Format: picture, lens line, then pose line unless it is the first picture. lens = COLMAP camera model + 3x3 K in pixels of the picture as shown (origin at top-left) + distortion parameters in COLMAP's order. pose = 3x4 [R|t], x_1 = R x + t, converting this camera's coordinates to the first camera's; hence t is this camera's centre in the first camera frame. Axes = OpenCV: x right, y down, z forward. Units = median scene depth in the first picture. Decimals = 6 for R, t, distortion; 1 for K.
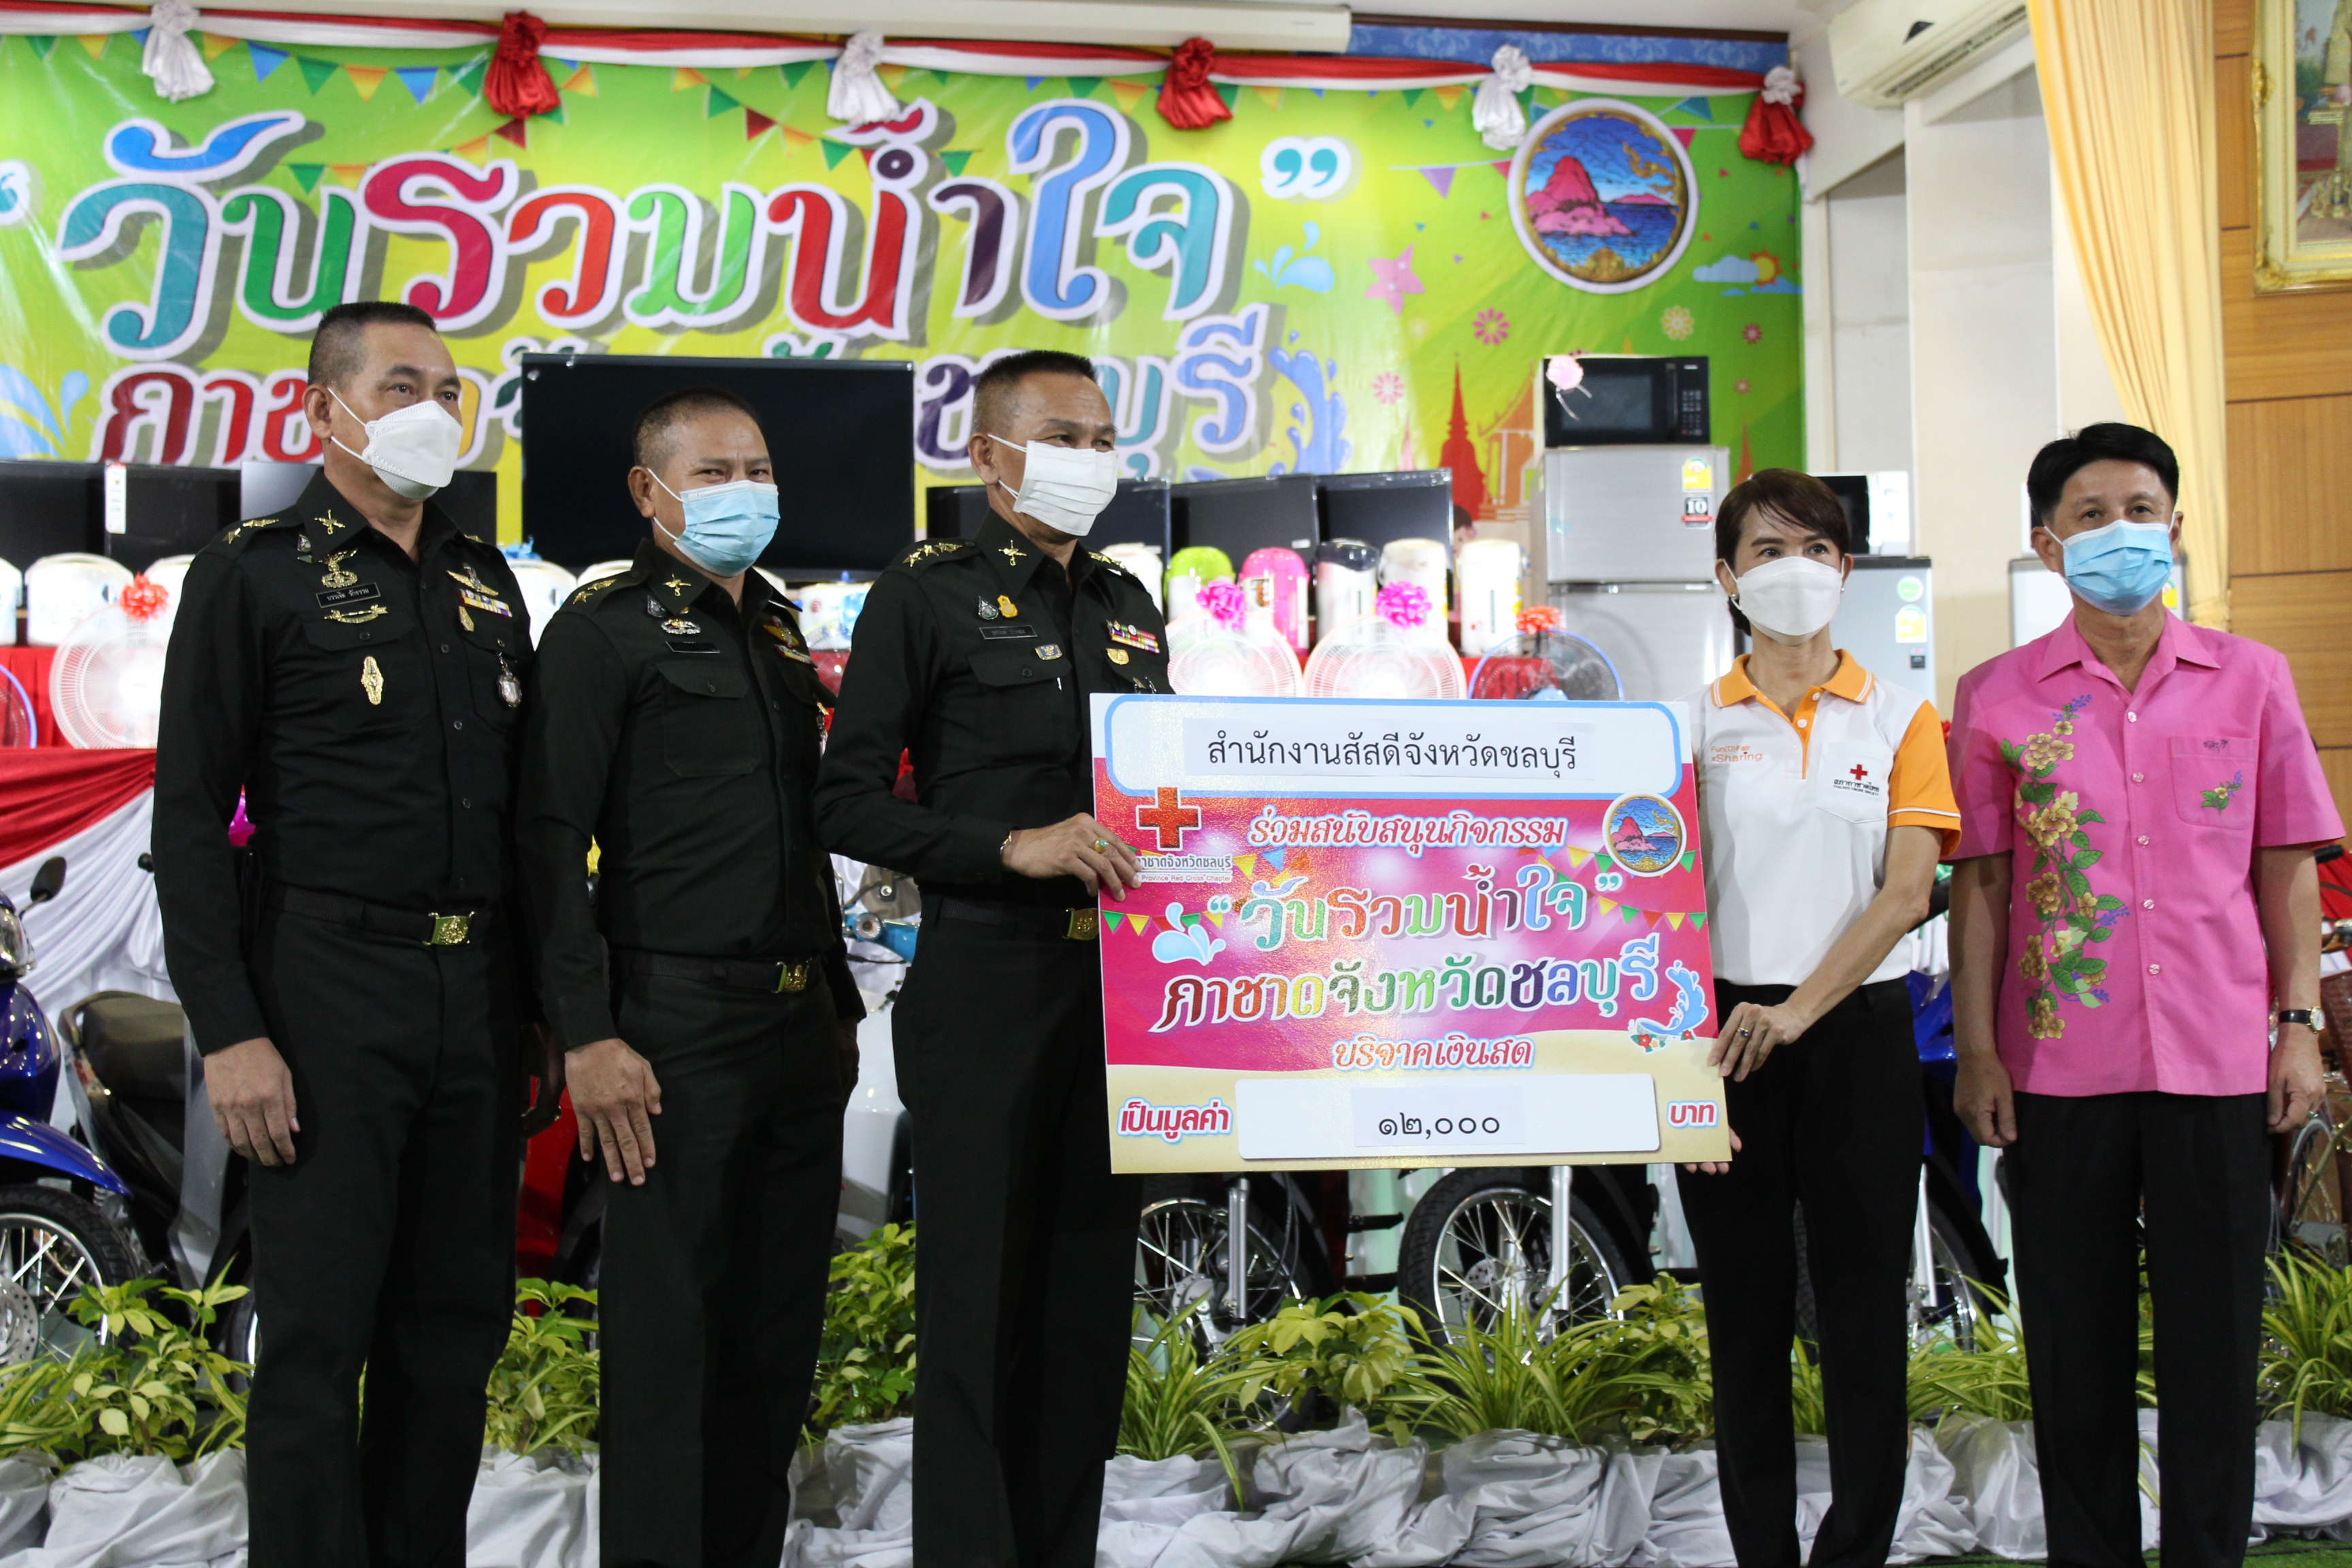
lens RADIAL K [[3904.7, 0, 1164.3], [0, 3904.7, 785.7], [0, 0, 1]] dist [-0.020767, 0.170271]
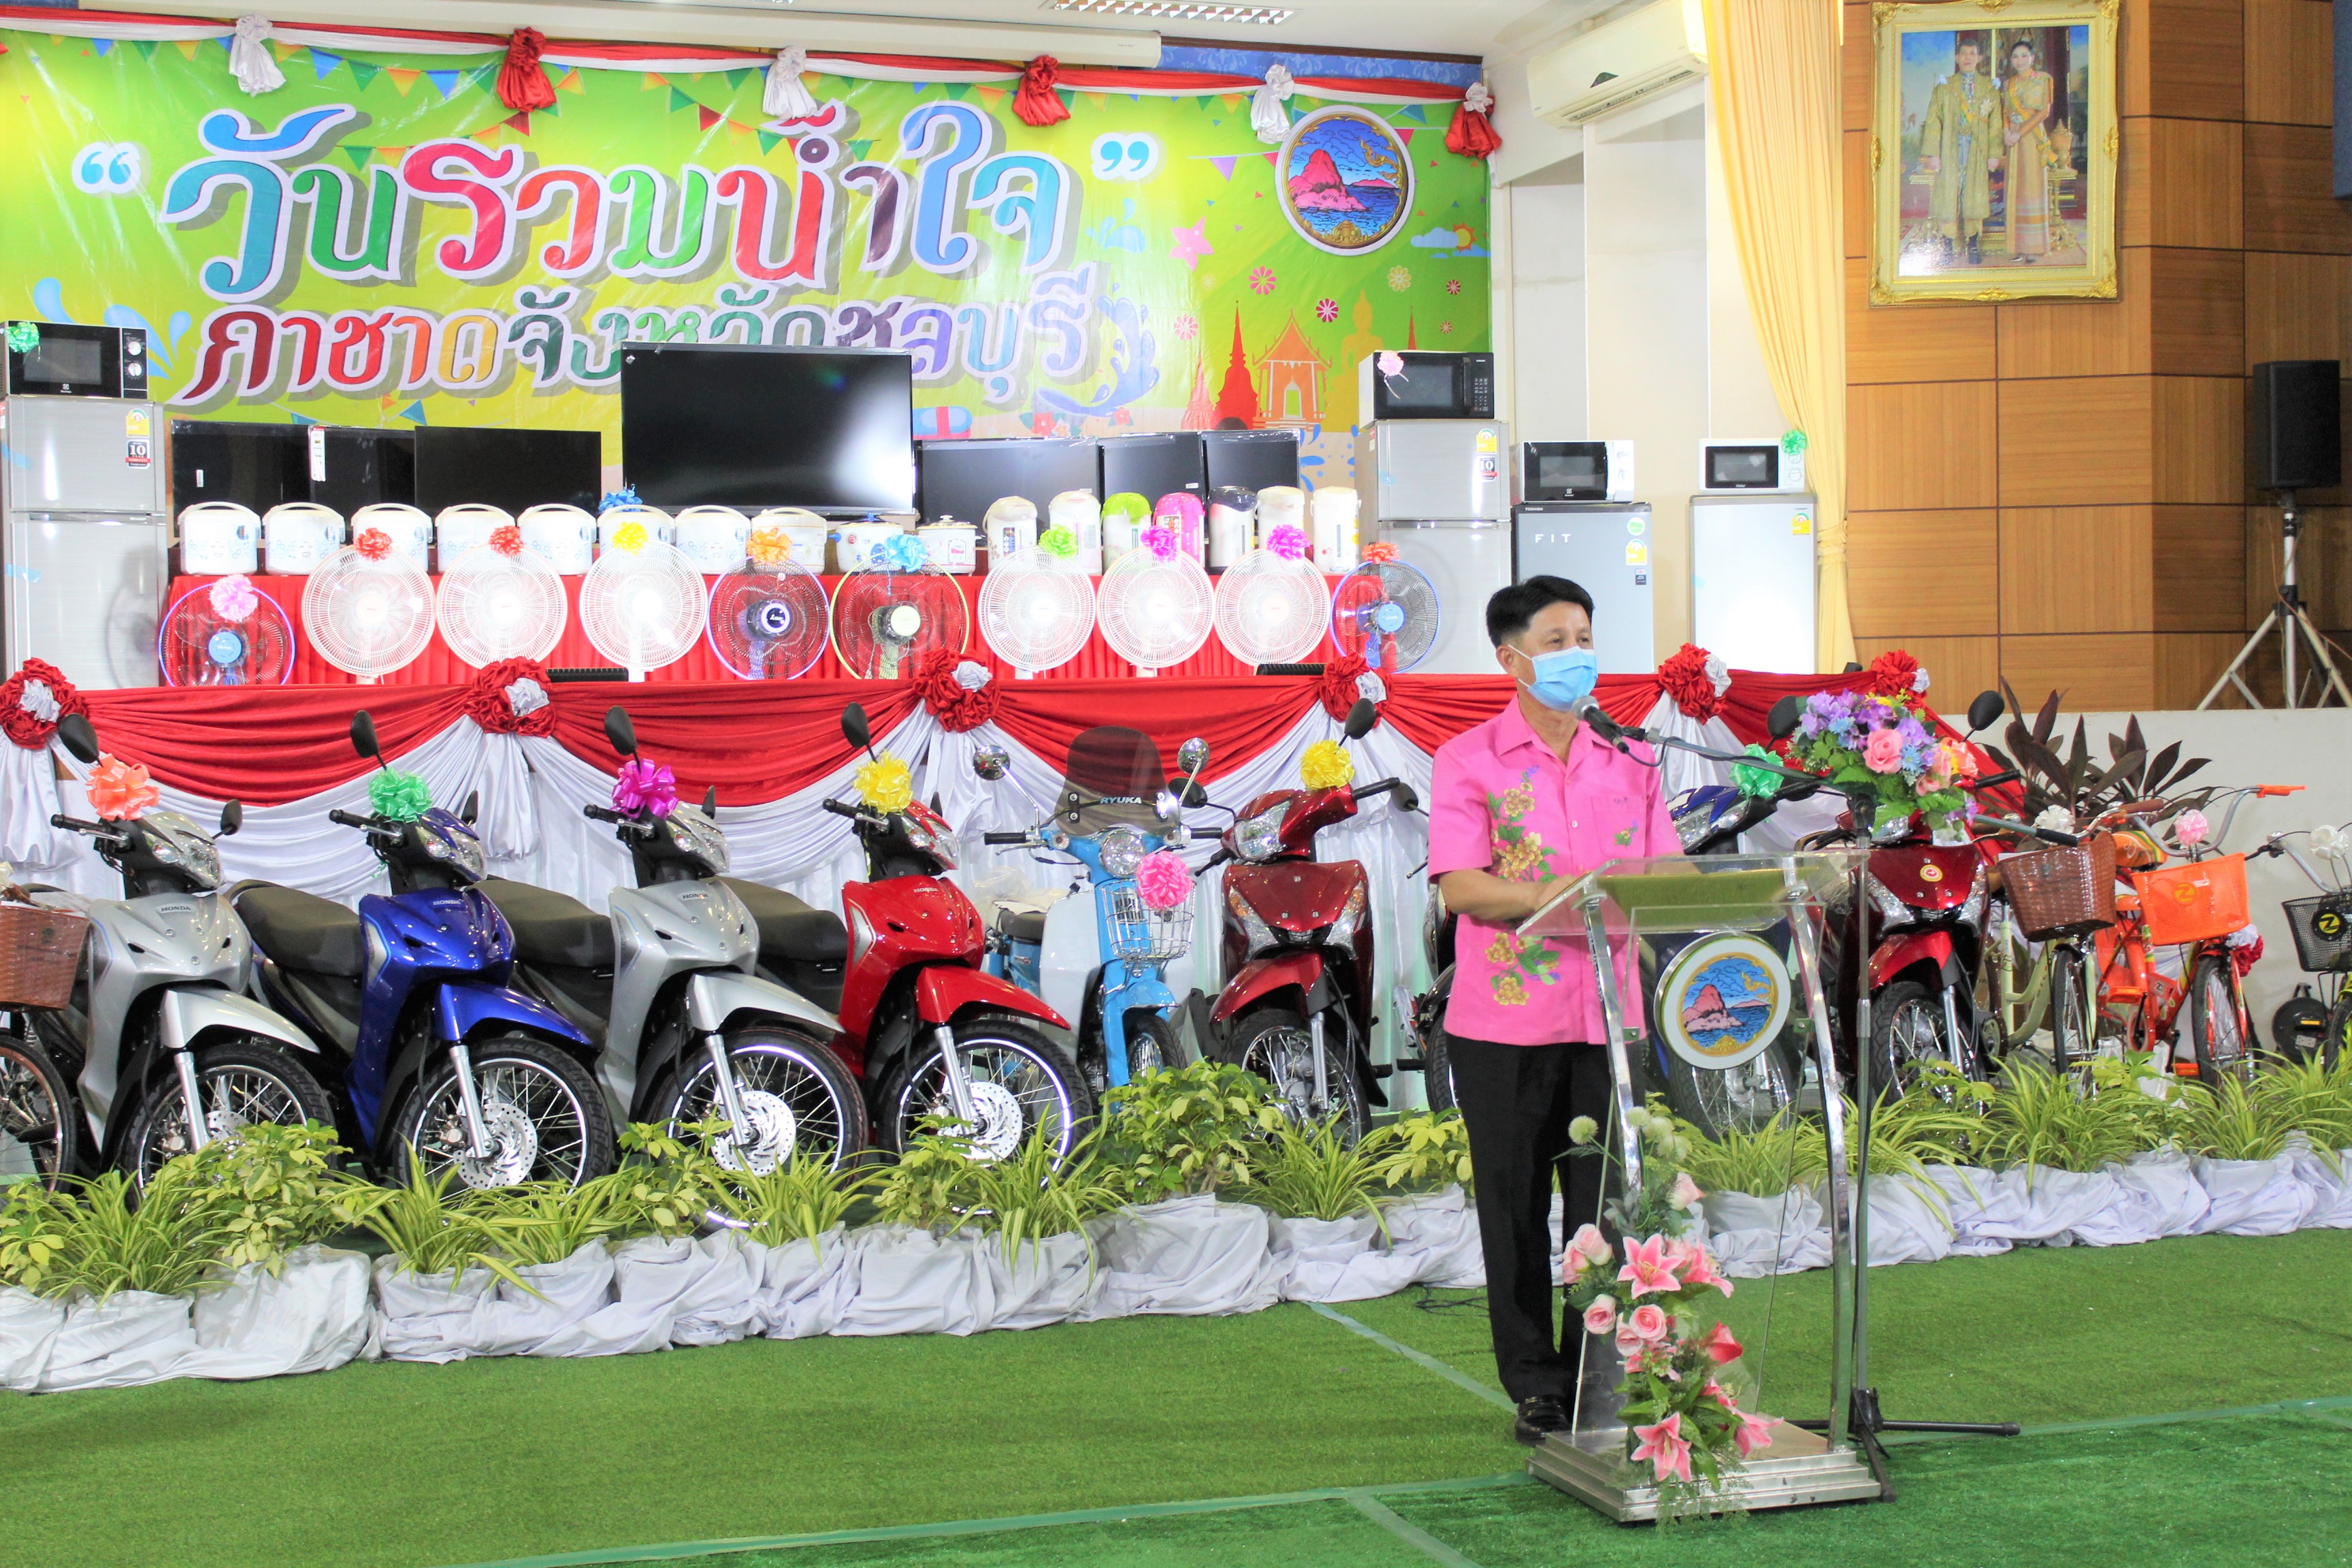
lens RADIAL K [[3261.5, 0, 1182.5], [0, 3261.5, 796.8], [0, 0, 1]] dist [-0.058838, 0.134061]
pose [[0.990291, -0.004544, 0.138936, -0.102406], [-0.007980, 0.995959, 0.089450, -0.045426], [-0.138781, -0.089690, 0.986253, -0.098299]]
